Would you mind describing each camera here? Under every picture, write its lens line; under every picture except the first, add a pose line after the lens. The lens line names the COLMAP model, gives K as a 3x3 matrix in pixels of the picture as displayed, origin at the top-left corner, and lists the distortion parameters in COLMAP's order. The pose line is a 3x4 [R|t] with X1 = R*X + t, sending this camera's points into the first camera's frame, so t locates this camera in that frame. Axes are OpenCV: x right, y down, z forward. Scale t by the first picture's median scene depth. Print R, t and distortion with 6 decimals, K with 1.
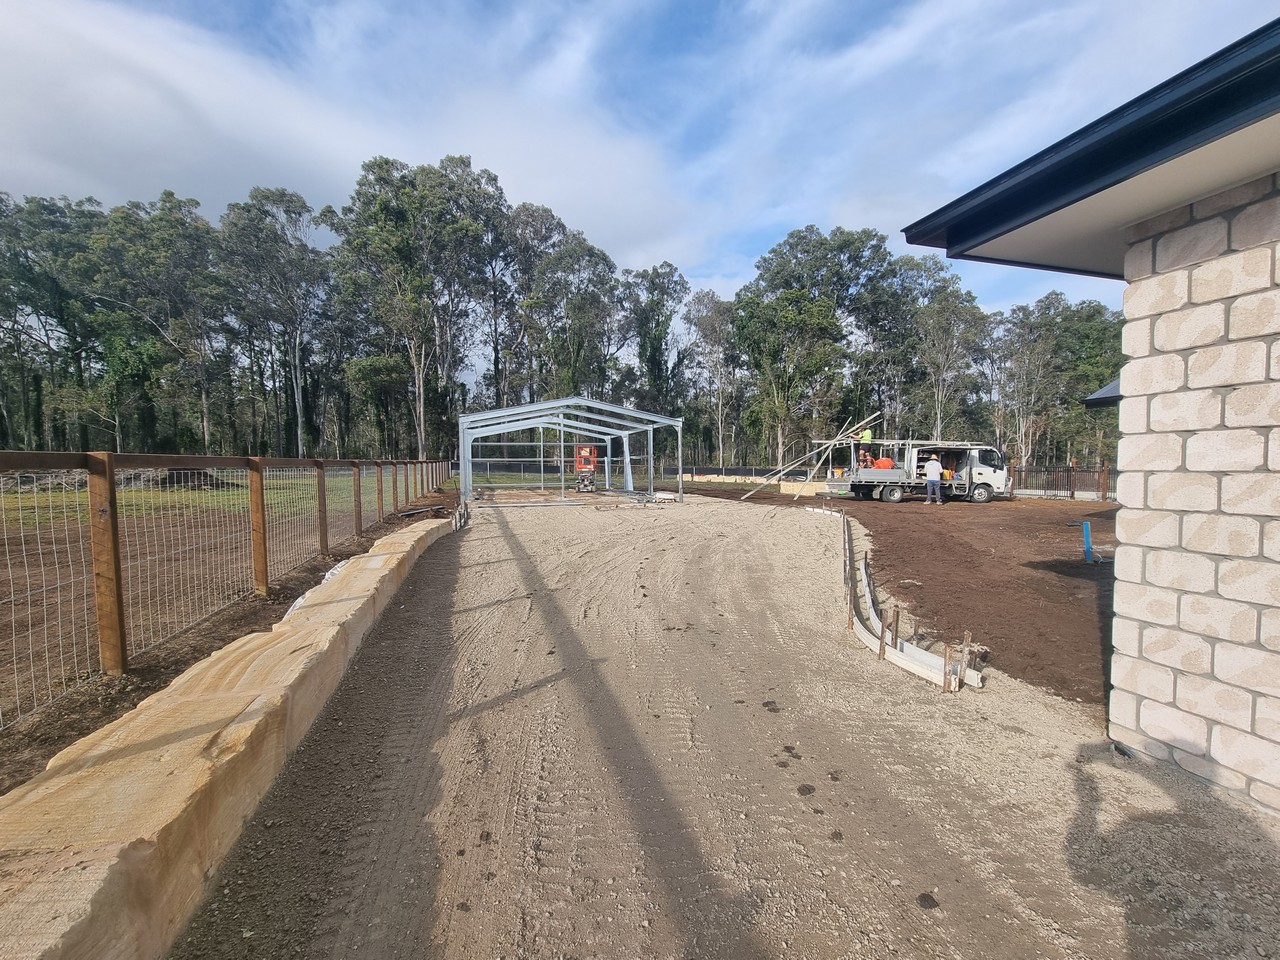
lens RADIAL K [[526.8, 0, 640.0], [0, 526.8, 480.0], [0, 0, 1]] dist [0.000273, -0.000129]
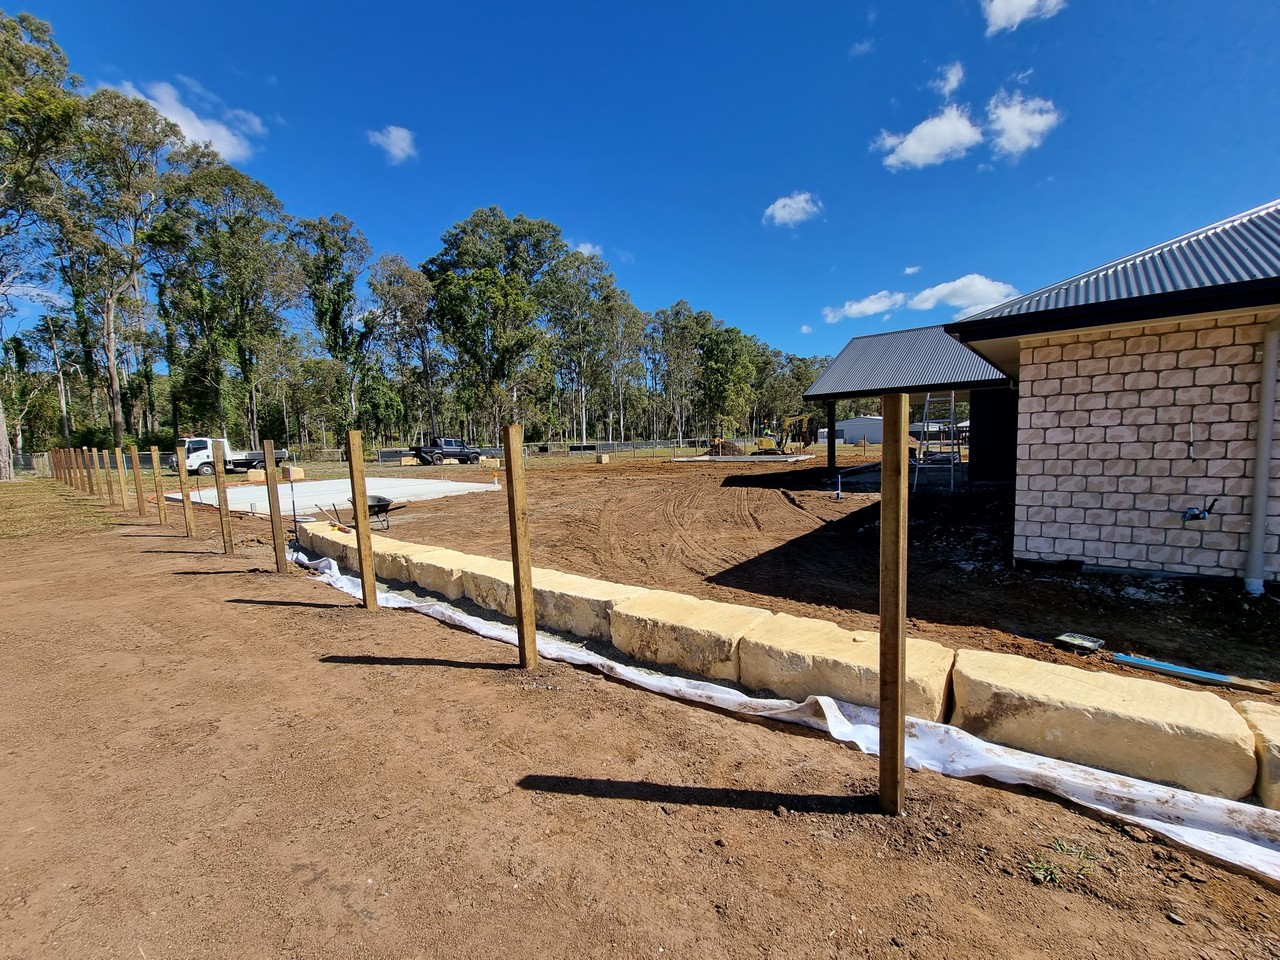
lens RADIAL K [[526.8, 0, 640.0], [0, 526.8, 480.0], [0, 0, 1]] dist [0.000273, -0.000129]
pose [[0.818241, -0.071069, 0.570466, -2.052139], [0.049289, 0.997348, 0.053553, -0.075496], [-0.572759, -0.015702, 0.819574, 0.030544]]
